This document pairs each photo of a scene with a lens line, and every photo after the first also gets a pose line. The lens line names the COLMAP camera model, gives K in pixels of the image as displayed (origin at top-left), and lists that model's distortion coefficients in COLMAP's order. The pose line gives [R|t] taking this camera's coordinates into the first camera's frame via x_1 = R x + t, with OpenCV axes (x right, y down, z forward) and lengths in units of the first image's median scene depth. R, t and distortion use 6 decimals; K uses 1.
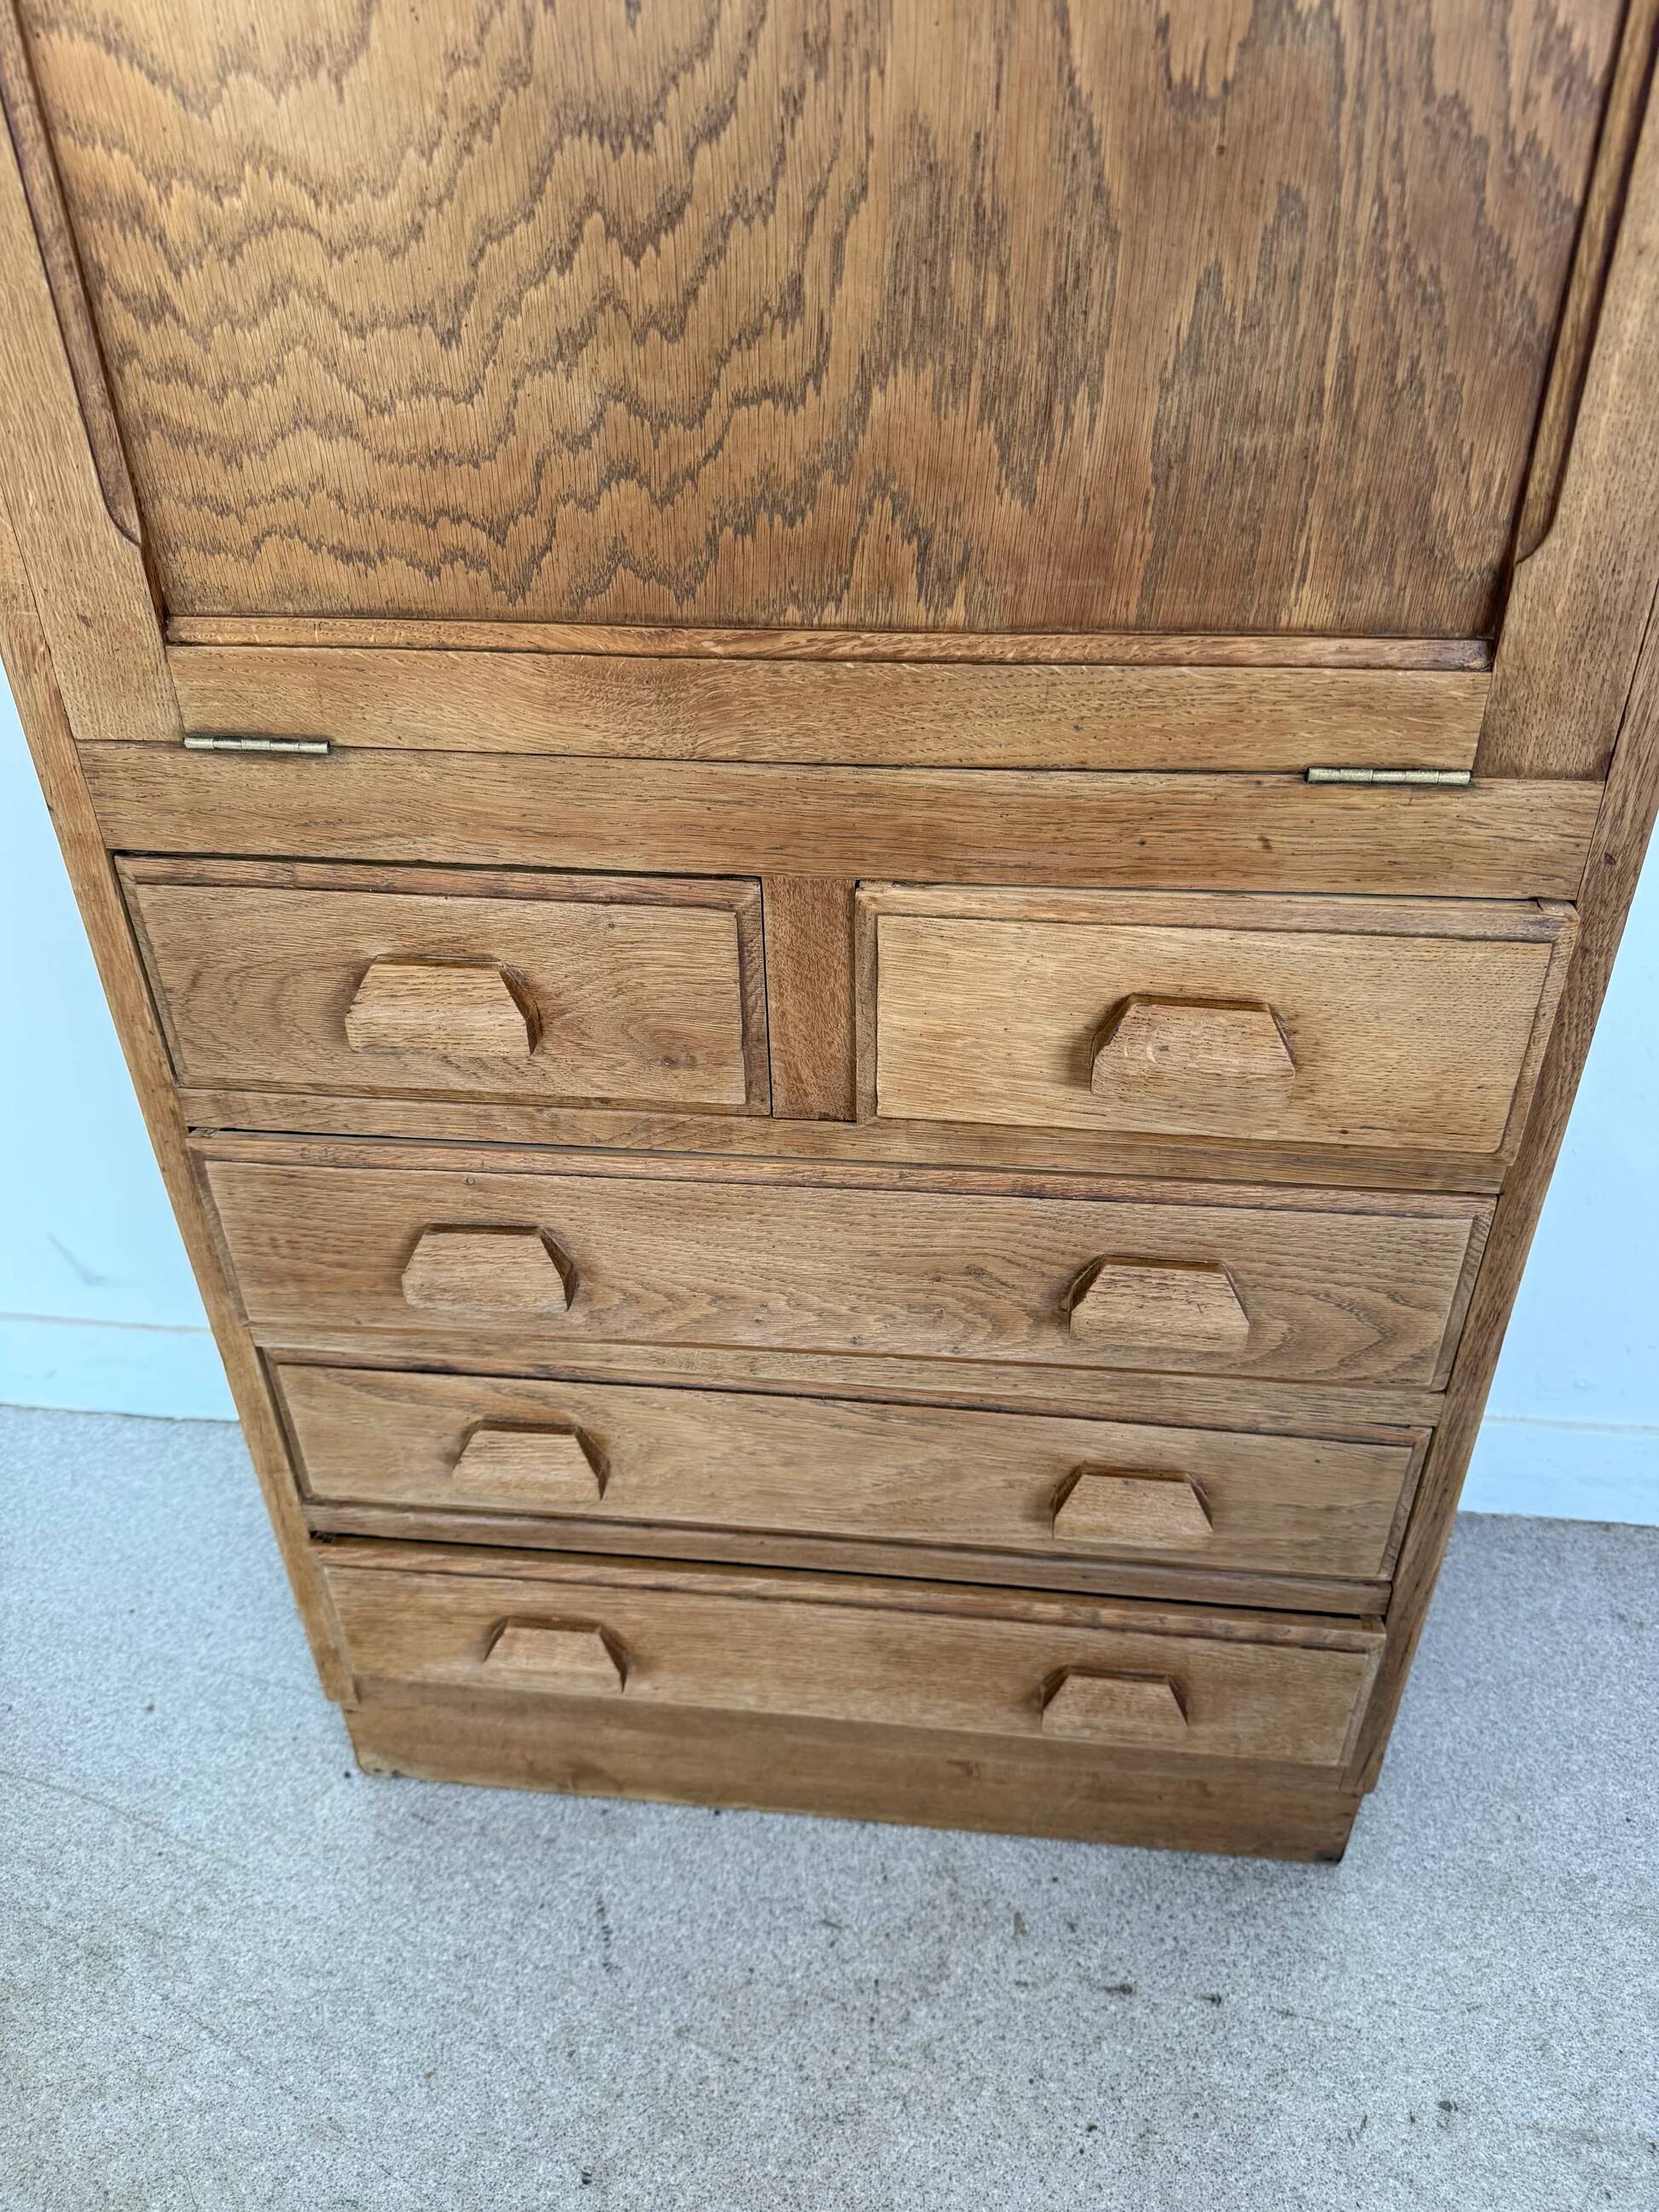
lens RADIAL K [[1601.3, 0, 827.0], [0, 1601.3, 1119.8], [0, 0, 1]] dist [0.007924, -0.024654]
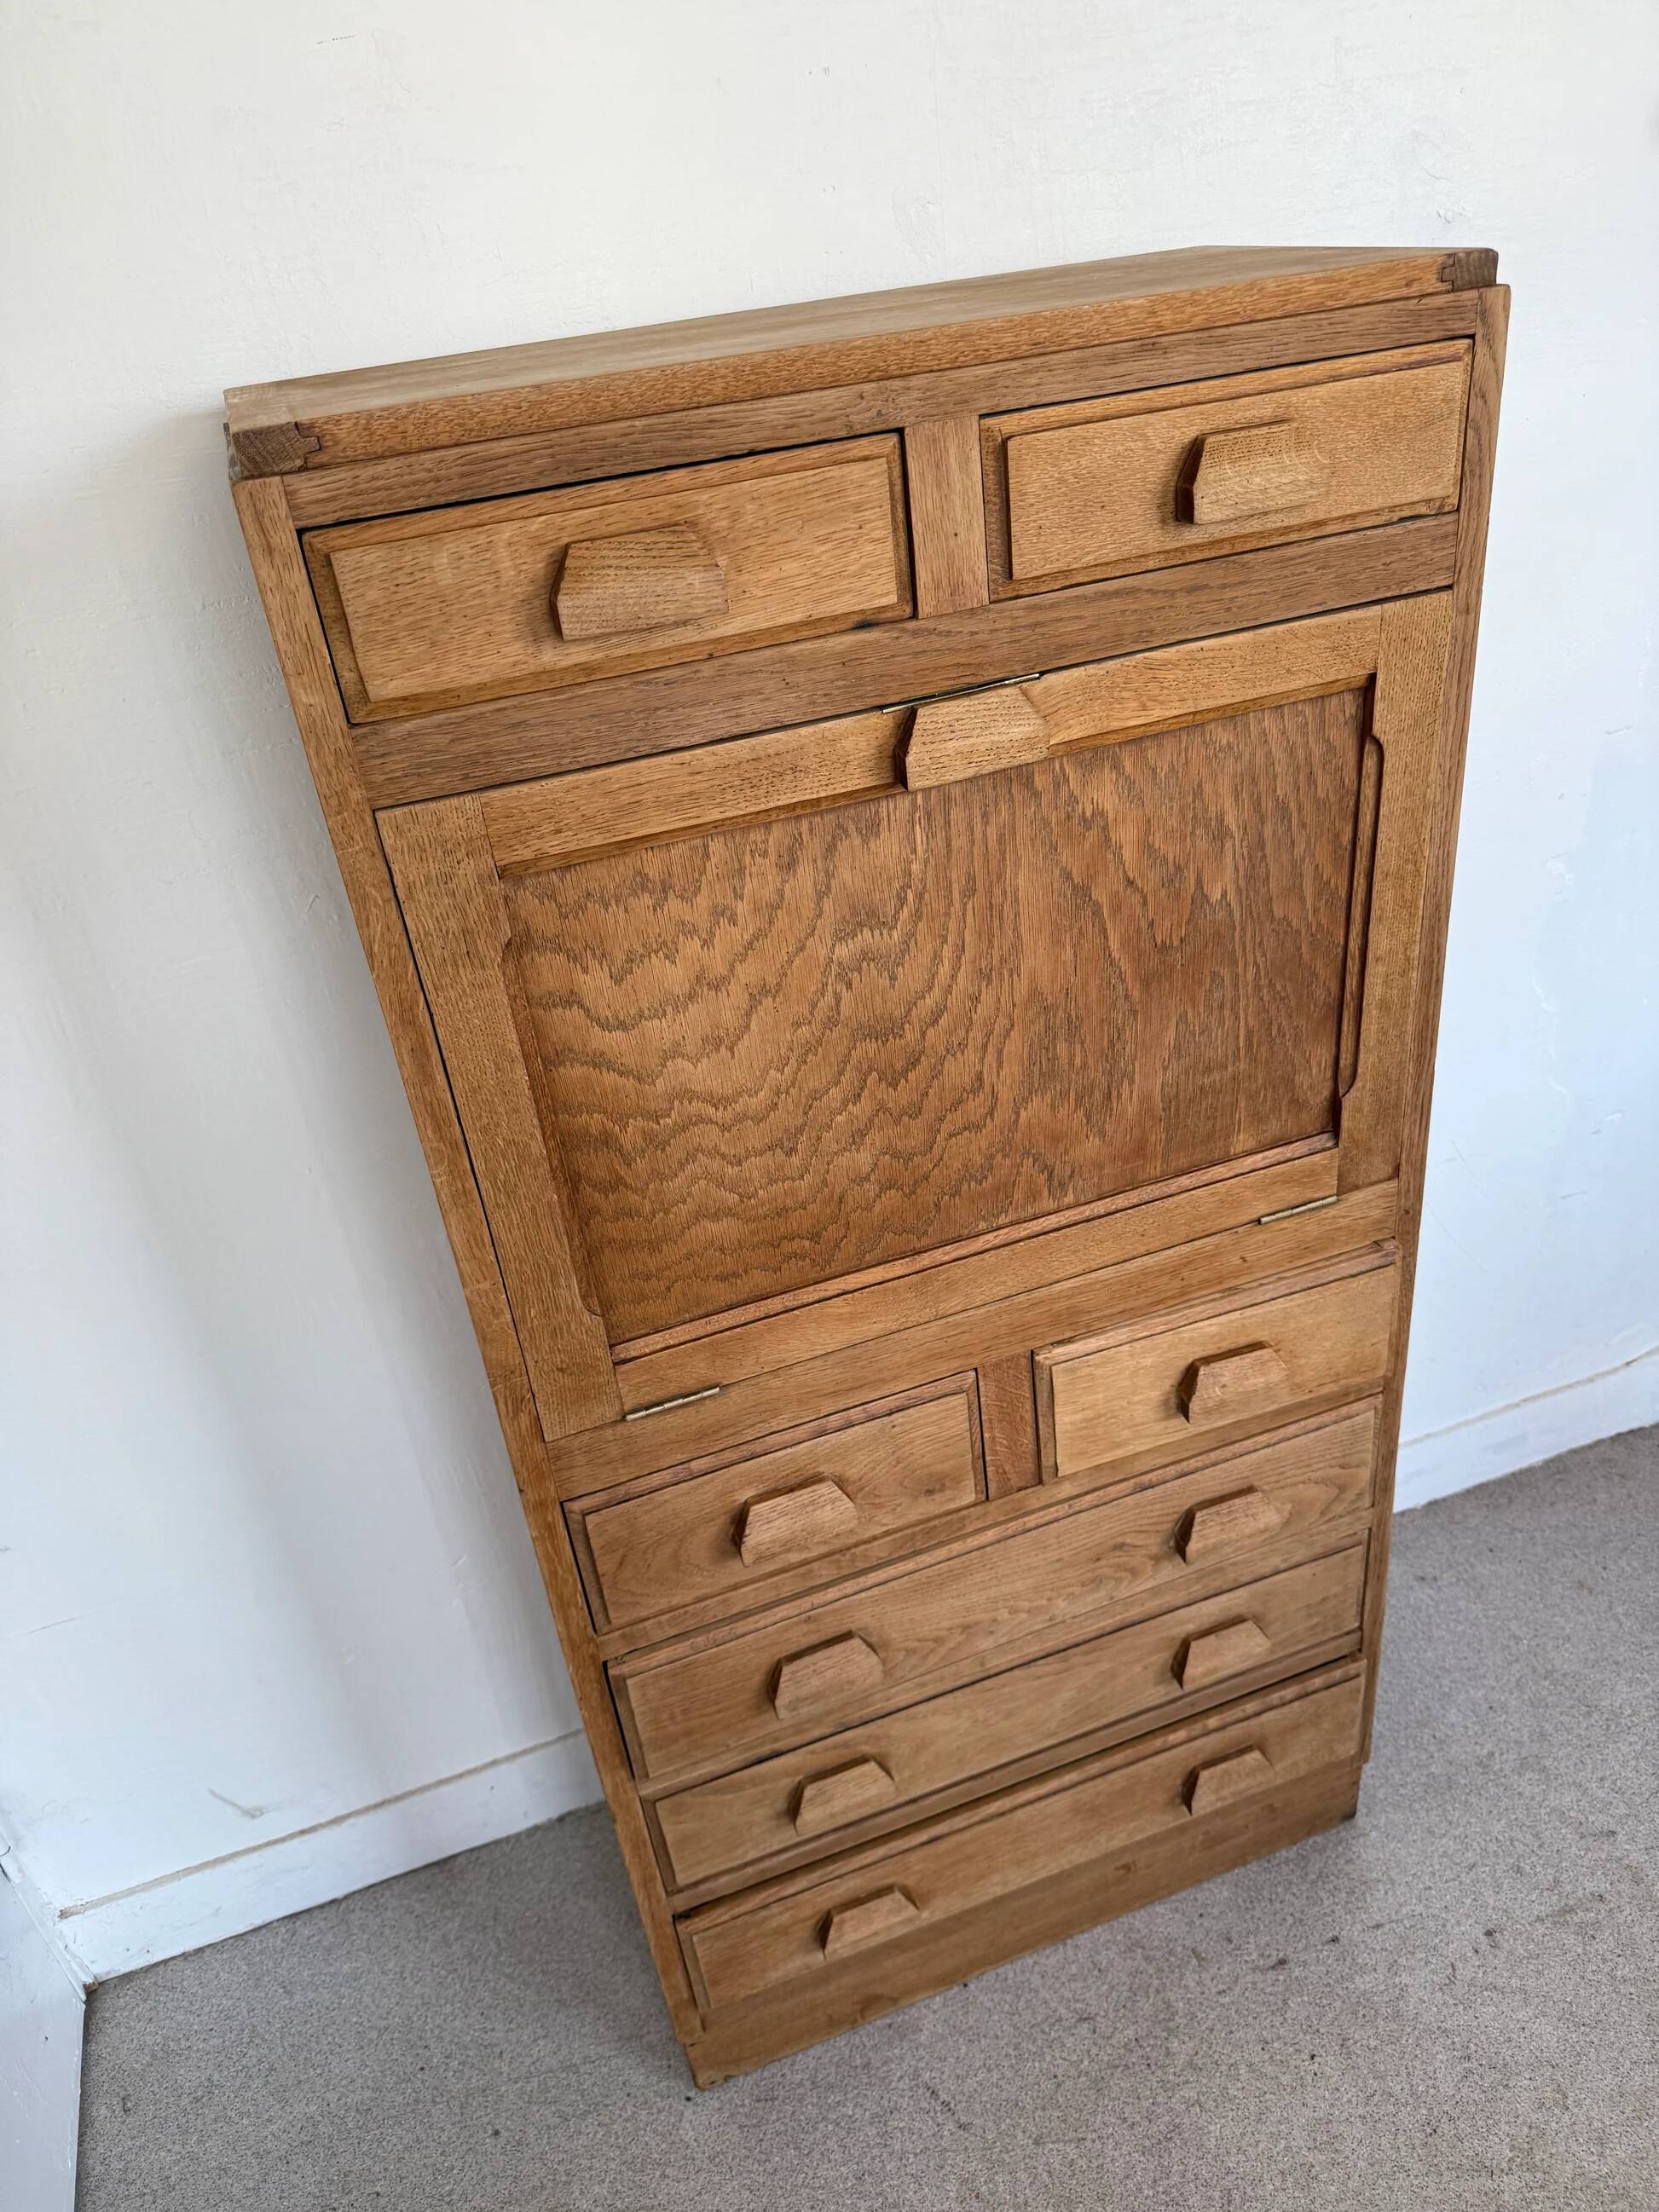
lens RADIAL K [[1601.3, 0, 840.9], [0, 1601.3, 1106.7], [0, 0, 1]] dist [0.007924, -0.024654]
pose [[0.896189, -0.289033, 0.336608, -0.600471], [0.319902, 0.946654, -0.038854, -0.364495], [-0.307421, 0.142502, 0.940843, -0.491986]]
